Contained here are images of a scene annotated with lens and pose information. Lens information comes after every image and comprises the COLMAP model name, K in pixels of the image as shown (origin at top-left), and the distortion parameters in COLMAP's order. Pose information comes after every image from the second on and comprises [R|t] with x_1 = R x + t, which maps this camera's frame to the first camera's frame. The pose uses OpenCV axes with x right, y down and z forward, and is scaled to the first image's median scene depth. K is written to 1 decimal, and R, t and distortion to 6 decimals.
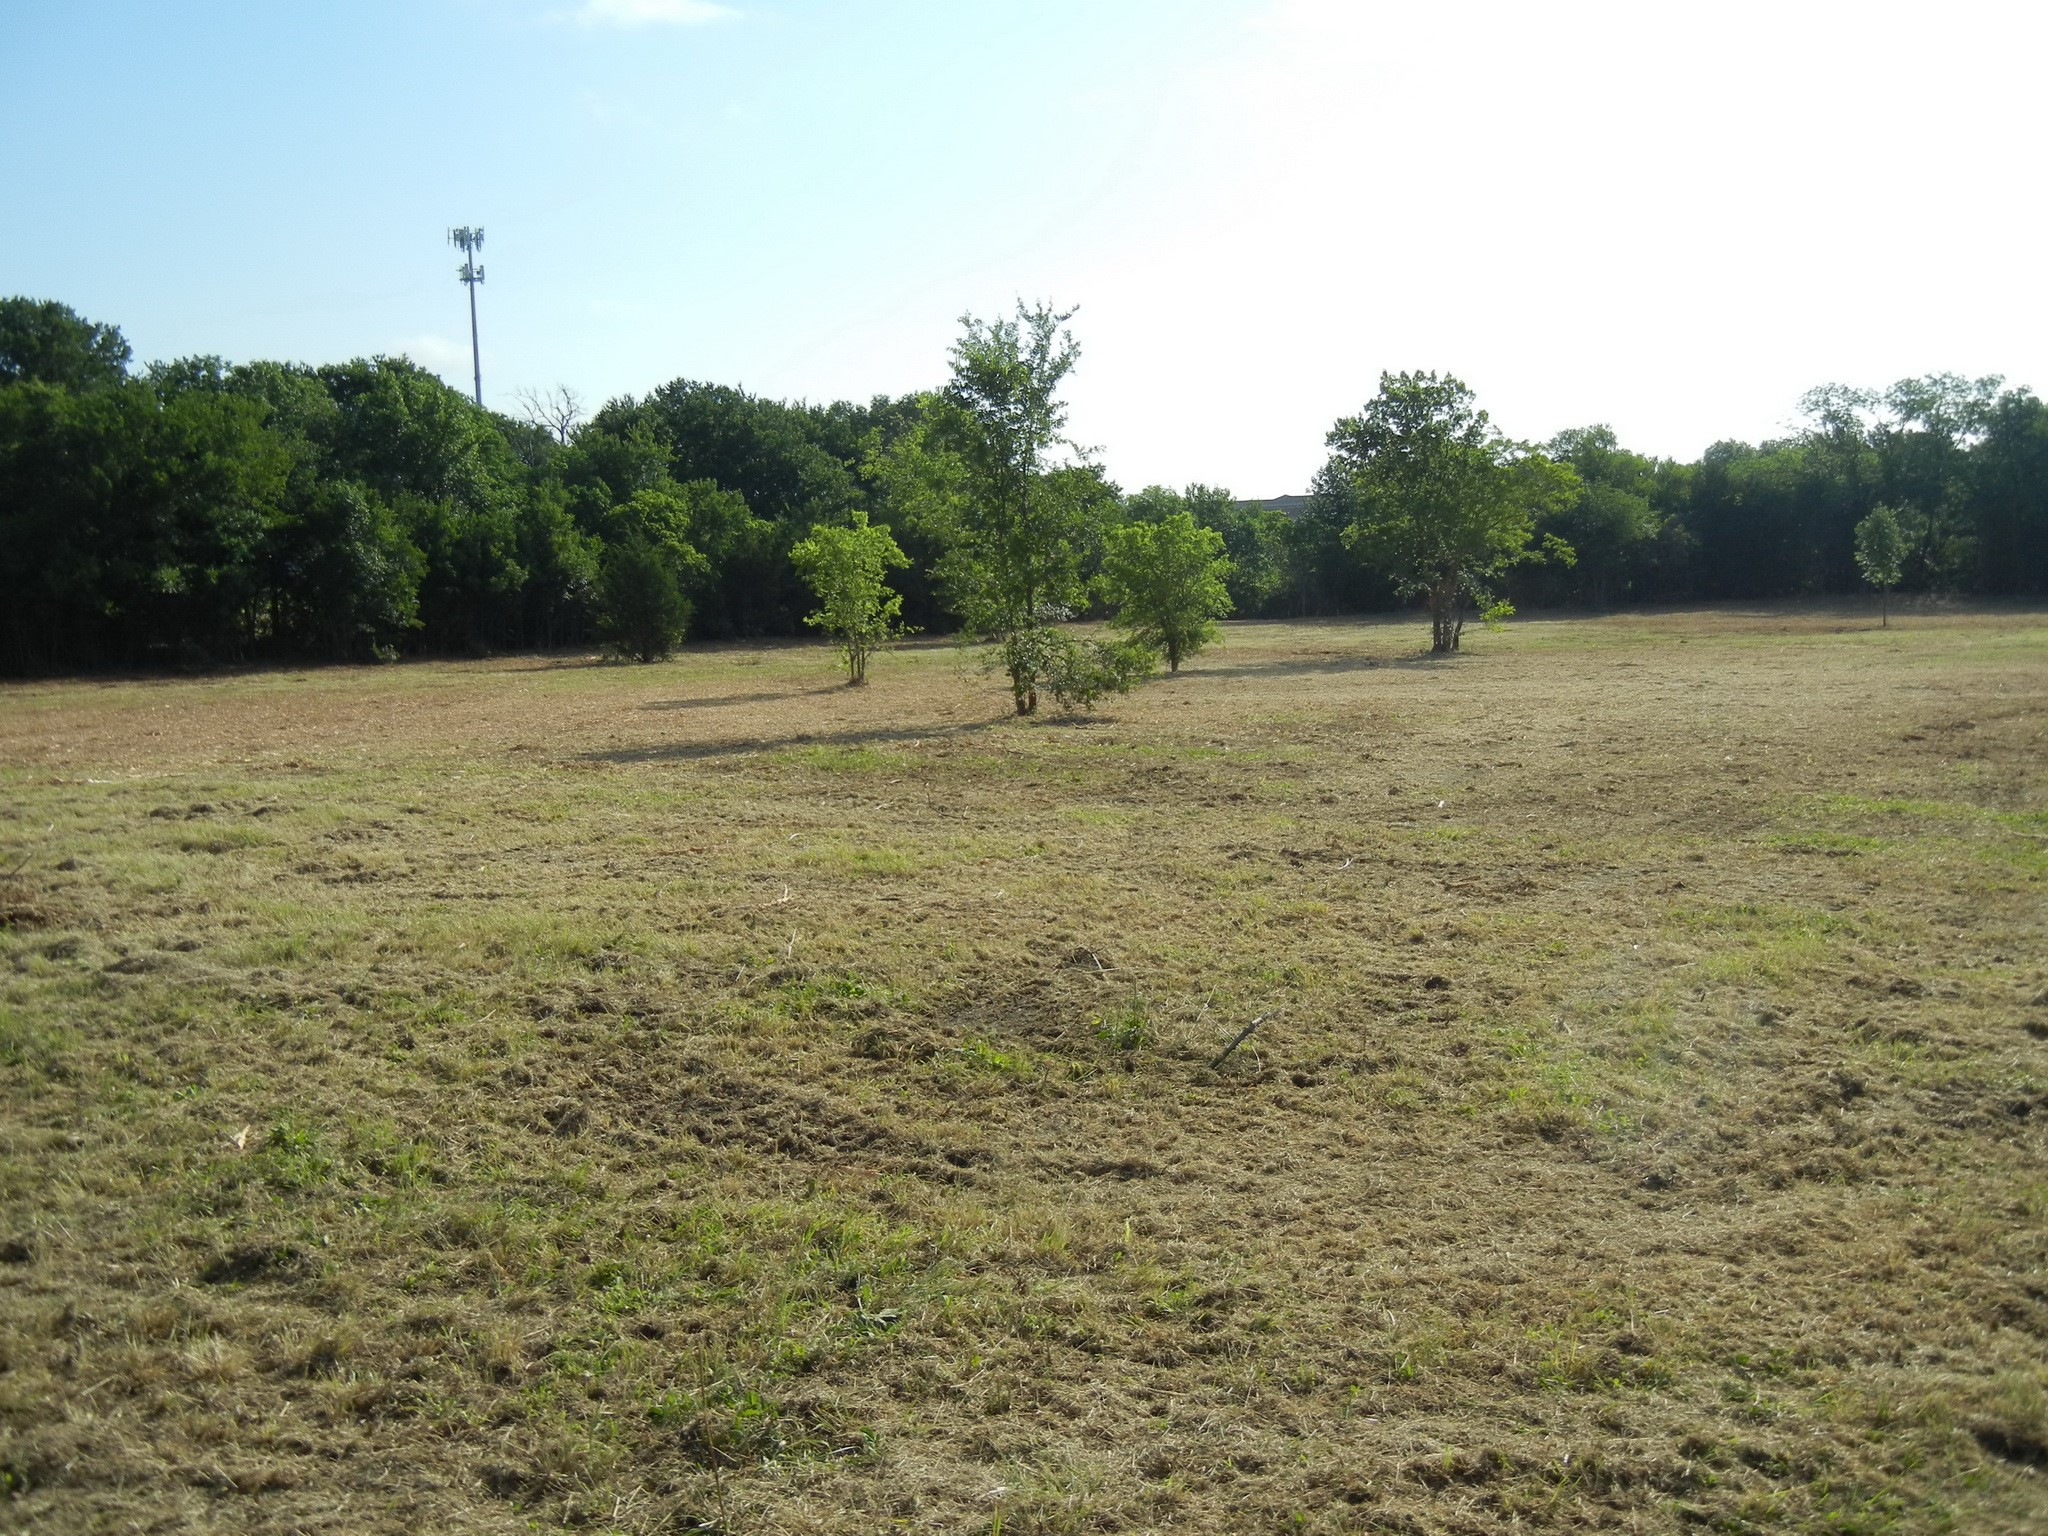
lens RADIAL K [[2019.3, 0, 1039.9], [0, 2019.3, 778.0], [0, 0, 1]] dist [-0.000177, 0.000000]
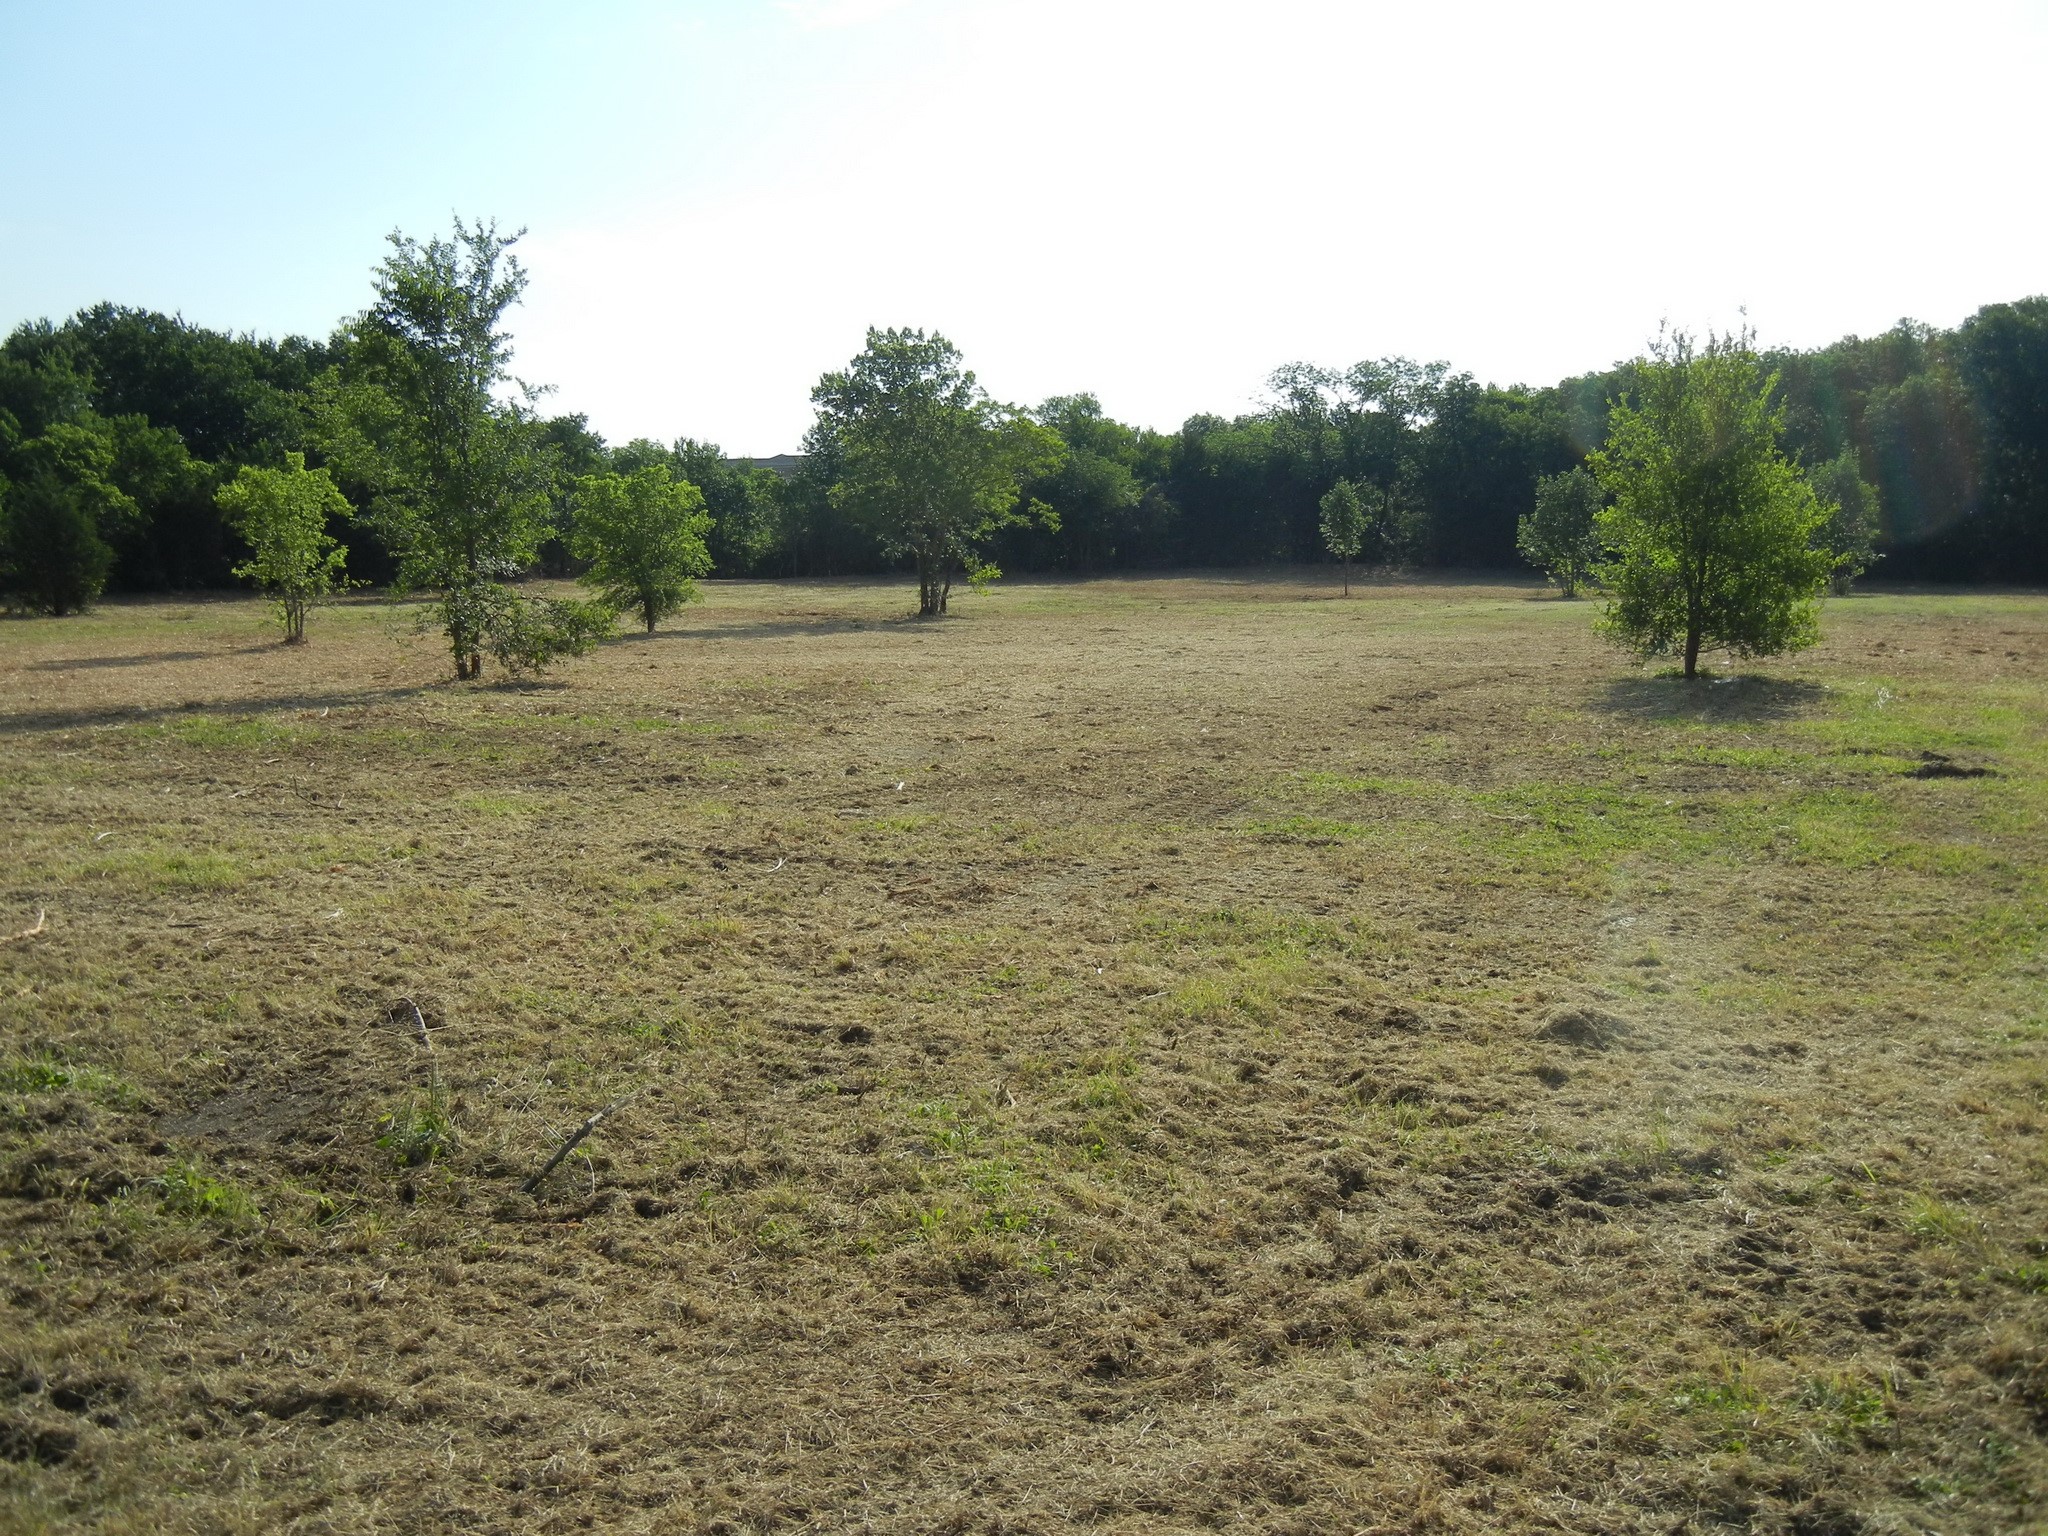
lens RADIAL K [[2019.3, 0, 1028.6], [0, 2019.3, 772.0], [0, 0, 1]] dist [-0.000177, 0.000000]
pose [[0.971012, -0.006166, 0.238951, 0.036019], [0.002202, 0.999856, 0.016856, -0.007709], [-0.239020, -0.015841, 0.970885, 0.104332]]
